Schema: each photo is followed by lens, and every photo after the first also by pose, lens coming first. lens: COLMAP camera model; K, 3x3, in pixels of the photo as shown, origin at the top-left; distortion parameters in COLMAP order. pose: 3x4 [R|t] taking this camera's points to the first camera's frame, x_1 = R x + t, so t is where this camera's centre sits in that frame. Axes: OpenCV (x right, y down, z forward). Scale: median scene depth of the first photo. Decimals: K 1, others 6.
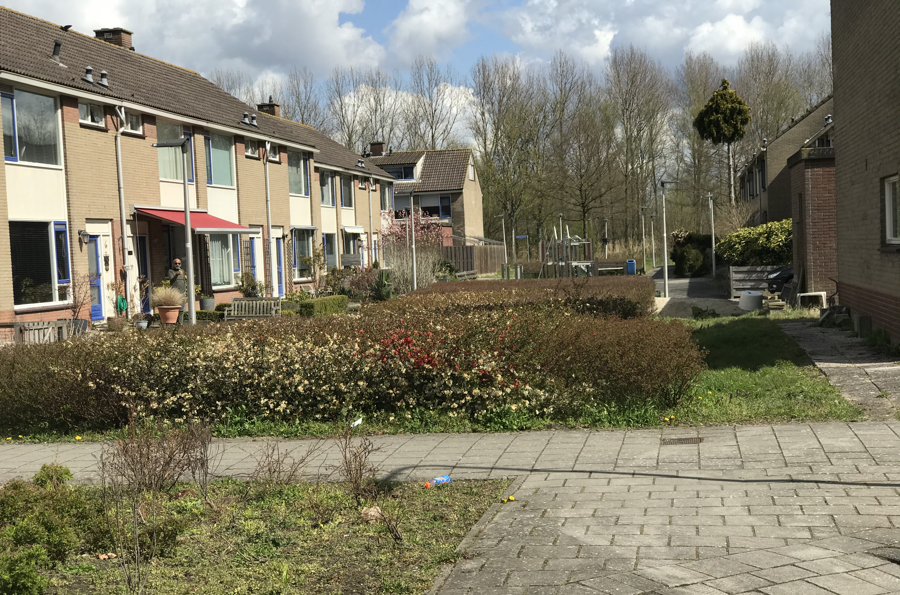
lens RADIAL K [[1471.2, 0, 450.0], [0, 1471.2, 298.4], [0, 0, 1]] dist [0.032753, 0.000000]
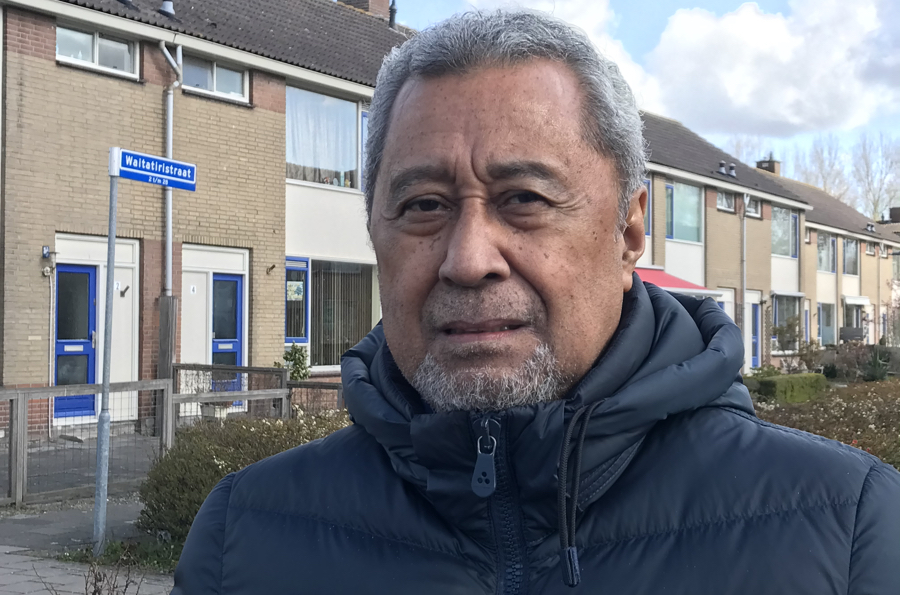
lens RADIAL K [[1410.4, 0, 449.4], [0, 1410.4, 296.7], [0, 0, 1]] dist [0.027006, 0.000000]
pose [[0.931745, 0.037920, -0.361129, 0.016491], [-0.055654, 0.997695, -0.038830, -0.002262], [0.358824, 0.056278, 0.931707, 0.137292]]
